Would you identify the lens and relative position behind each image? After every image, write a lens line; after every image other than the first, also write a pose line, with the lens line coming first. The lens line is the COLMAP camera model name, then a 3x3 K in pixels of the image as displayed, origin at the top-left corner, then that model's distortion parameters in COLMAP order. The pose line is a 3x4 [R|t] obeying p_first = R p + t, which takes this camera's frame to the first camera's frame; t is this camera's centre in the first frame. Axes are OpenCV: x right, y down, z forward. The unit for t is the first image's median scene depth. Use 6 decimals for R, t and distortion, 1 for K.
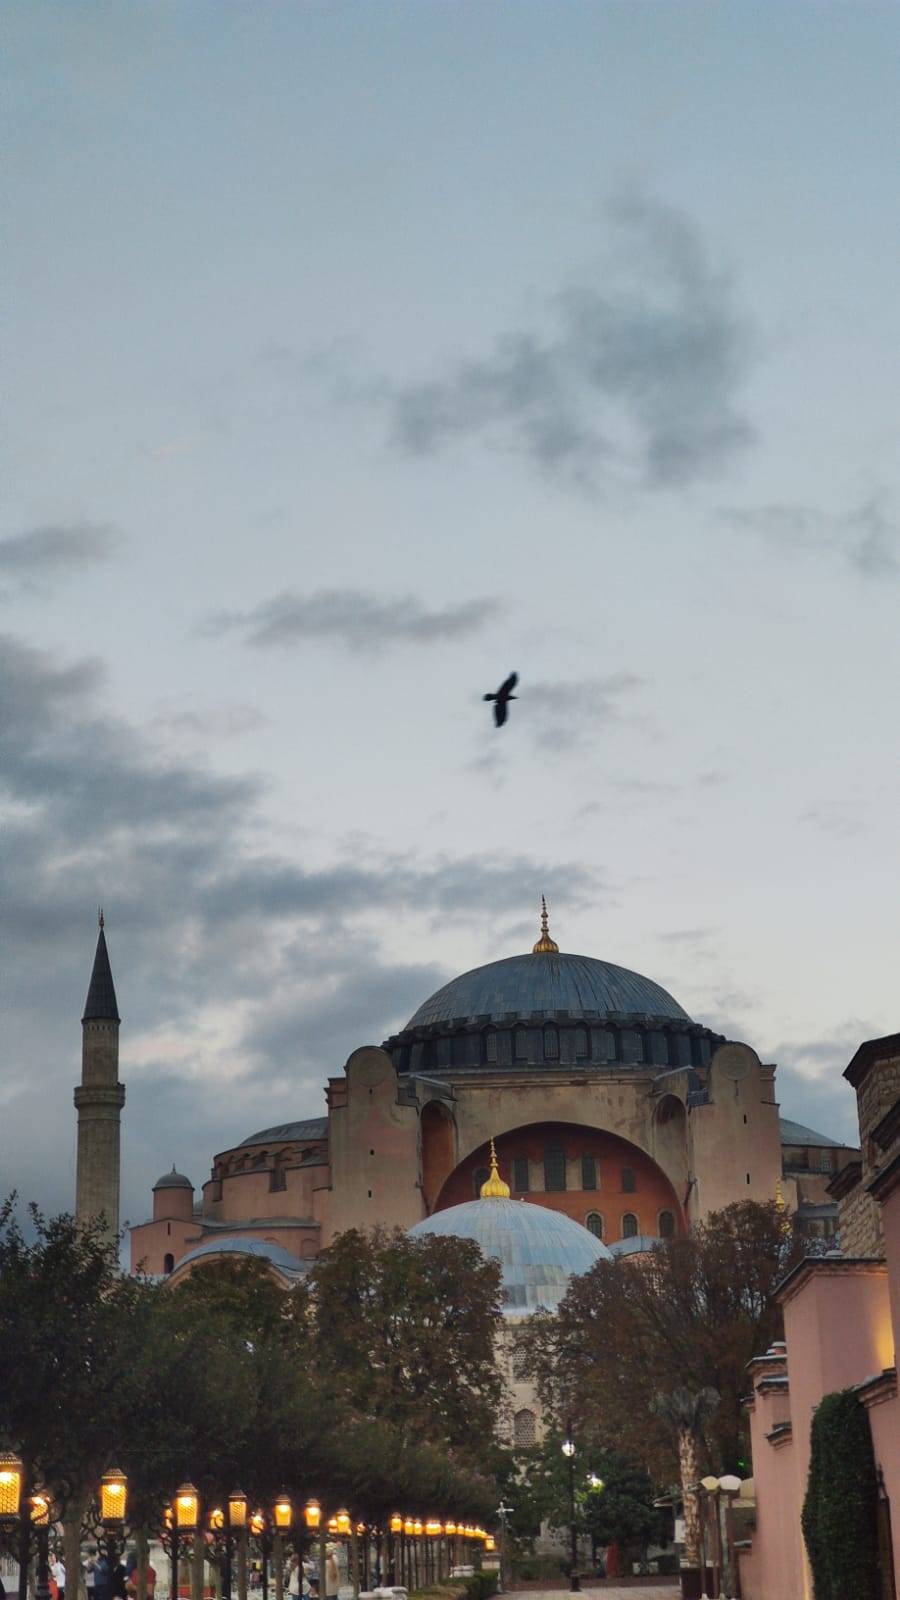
lens RADIAL K [[2371.6, 0, 450.0], [0, 2371.6, 800.0], [0, 0, 1]] dist [0.149790, -0.034820]
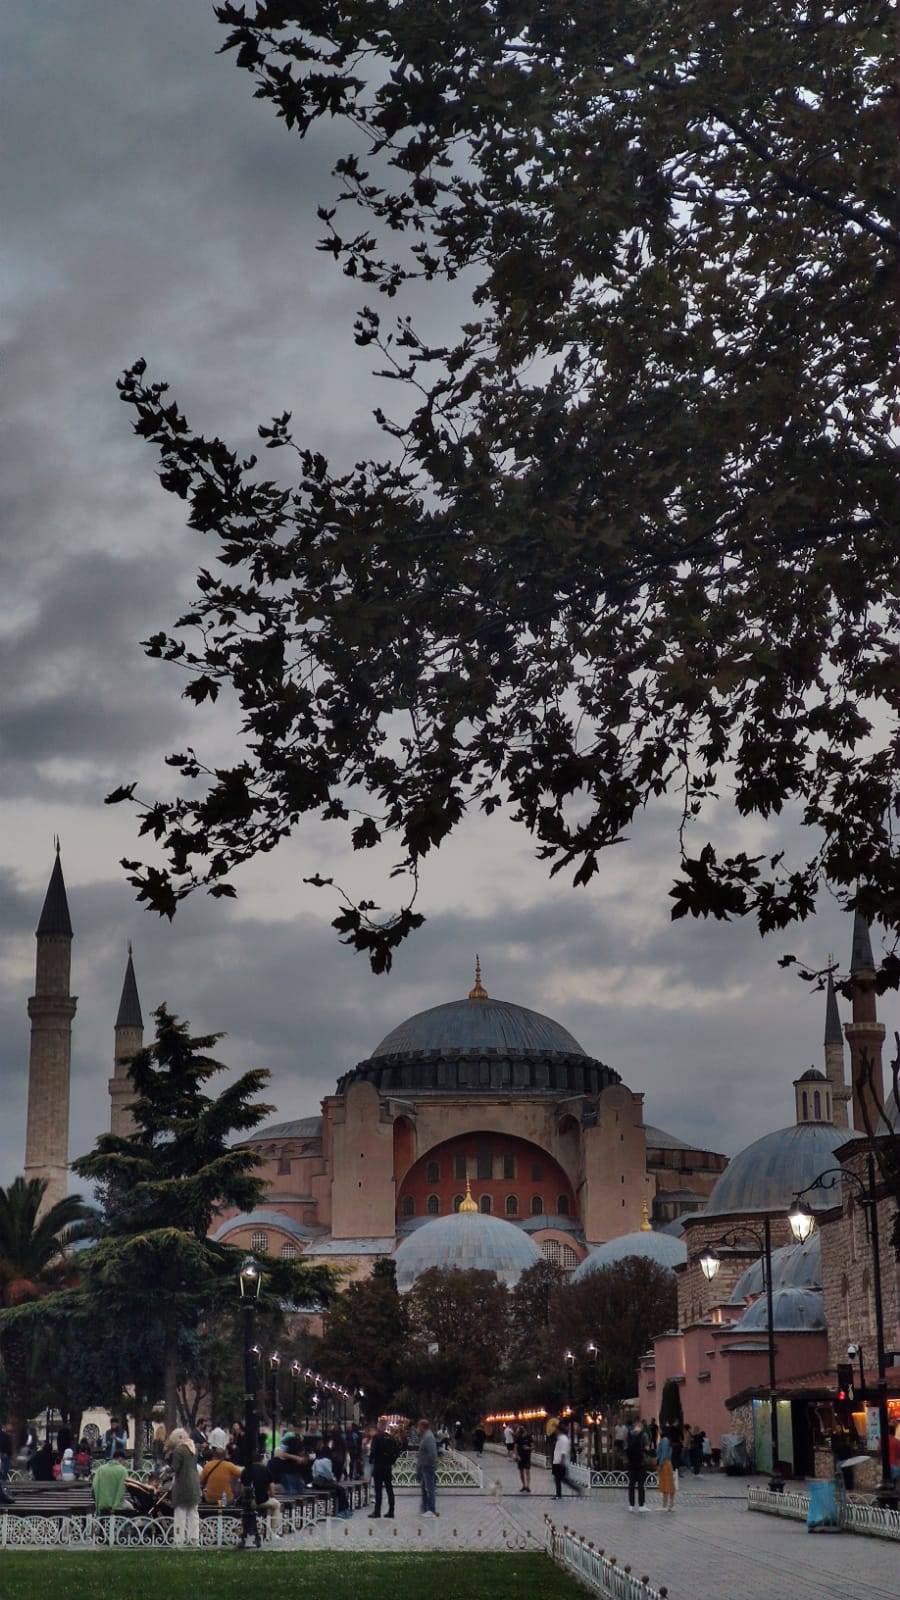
lens RADIAL K [[2371.6, 0, 450.0], [0, 2371.6, 800.0], [0, 0, 1]] dist [0.149790, -0.034820]
pose [[0.998089, 0.027916, 0.055122, -0.059344], [-0.030270, 0.998645, 0.042335, -0.116606], [-0.053865, -0.043923, 0.997582, -0.383947]]
